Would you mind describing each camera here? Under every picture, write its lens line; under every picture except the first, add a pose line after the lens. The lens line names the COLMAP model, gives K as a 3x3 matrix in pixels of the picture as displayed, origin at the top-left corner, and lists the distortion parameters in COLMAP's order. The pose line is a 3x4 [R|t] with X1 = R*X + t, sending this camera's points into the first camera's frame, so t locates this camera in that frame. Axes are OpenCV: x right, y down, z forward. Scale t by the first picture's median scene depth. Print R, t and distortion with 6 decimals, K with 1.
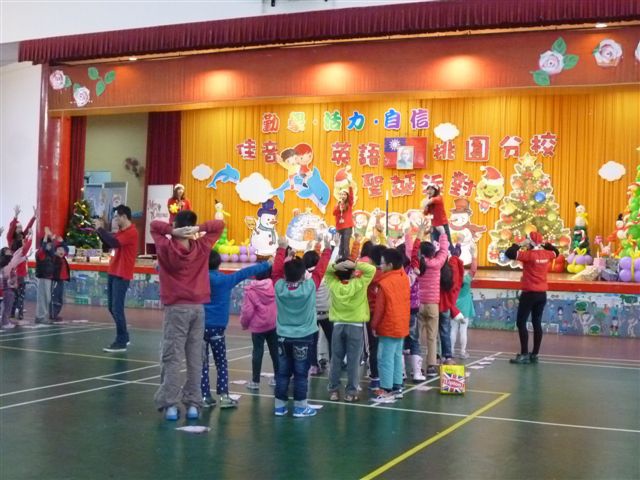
lens RADIAL K [[943.2, 0, 319.5], [0, 943.2, 239.4], [0, 0, 1]] dist [-0.058832, 0.000000]
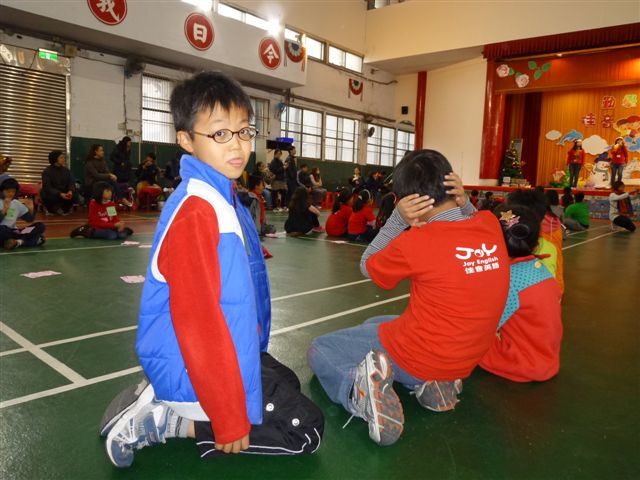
lens RADIAL K [[484.3, 0, 319.7], [0, 484.3, 239.1], [0, 0, 1]] dist [-0.044345, -0.004543]
pose [[0.964469, 0.045718, -0.260211, -0.319458], [-0.017620, 0.993852, 0.109304, 0.025085], [0.263608, -0.100835, 0.959345, 0.110138]]
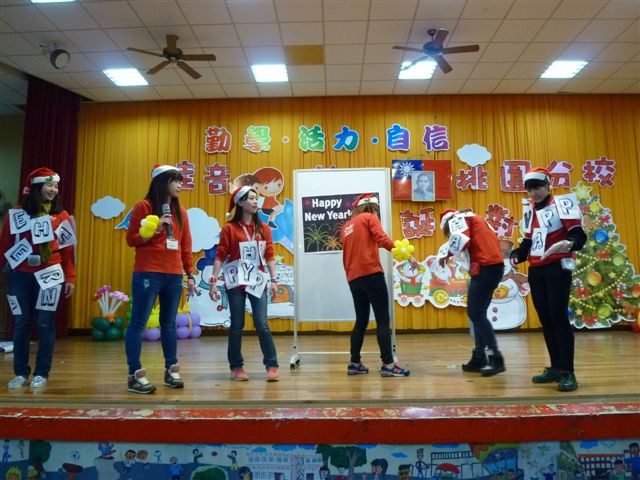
lens RADIAL K [[484.3, 0, 323.9], [0, 484.3, 237.3], [0, 0, 1]] dist [-0.044345, -0.004543]
pose [[0.913702, 0.020567, 0.405864, -0.135197], [0.030347, 0.992477, -0.118612, -0.003406], [-0.405251, 0.120693, 0.906204, 0.688898]]
